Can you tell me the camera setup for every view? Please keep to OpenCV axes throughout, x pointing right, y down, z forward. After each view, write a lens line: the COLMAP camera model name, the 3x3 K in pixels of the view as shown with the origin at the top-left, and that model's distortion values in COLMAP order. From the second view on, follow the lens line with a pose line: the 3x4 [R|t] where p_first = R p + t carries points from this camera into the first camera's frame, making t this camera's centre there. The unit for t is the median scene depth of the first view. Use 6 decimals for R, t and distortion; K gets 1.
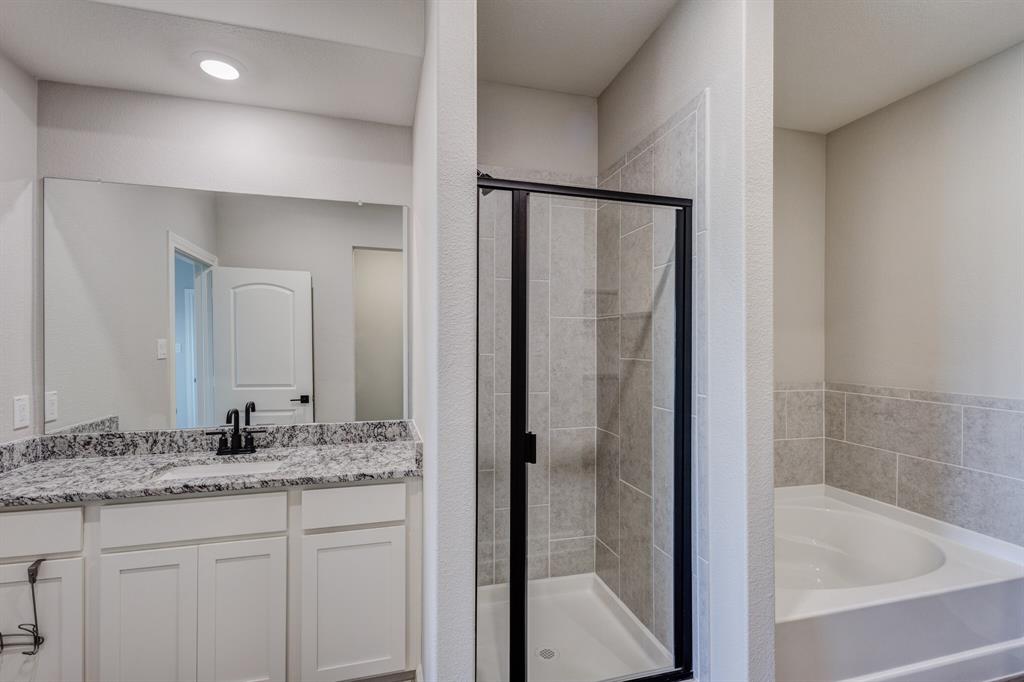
lens RADIAL K [[476.1, 0, 512.5], [0, 476.1, 343.6], [0, 0, 1]] dist [0.004947, -0.002743]
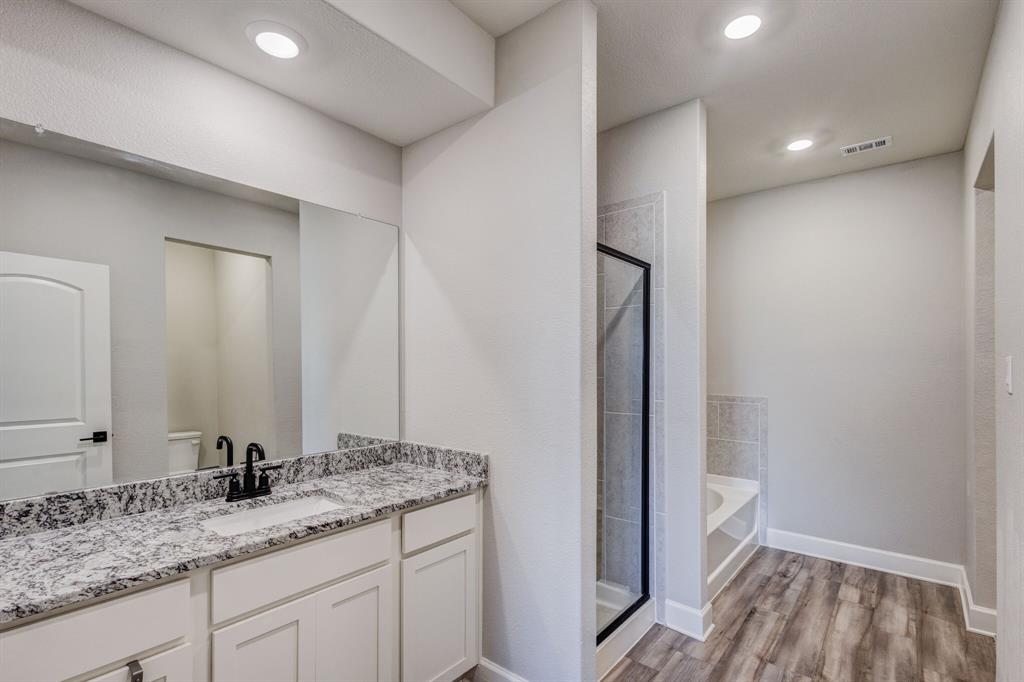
lens RADIAL K [[476.1, 0, 543.2], [0, 476.1, 361.9], [0, 0, 1]] dist [0.004947, -0.002743]
pose [[0.810849, 0.002495, 0.585250, -0.667282], [-0.003019, 0.999995, -0.000080, -0.007716], [-0.585248, -0.001702, 0.810853, 0.024008]]
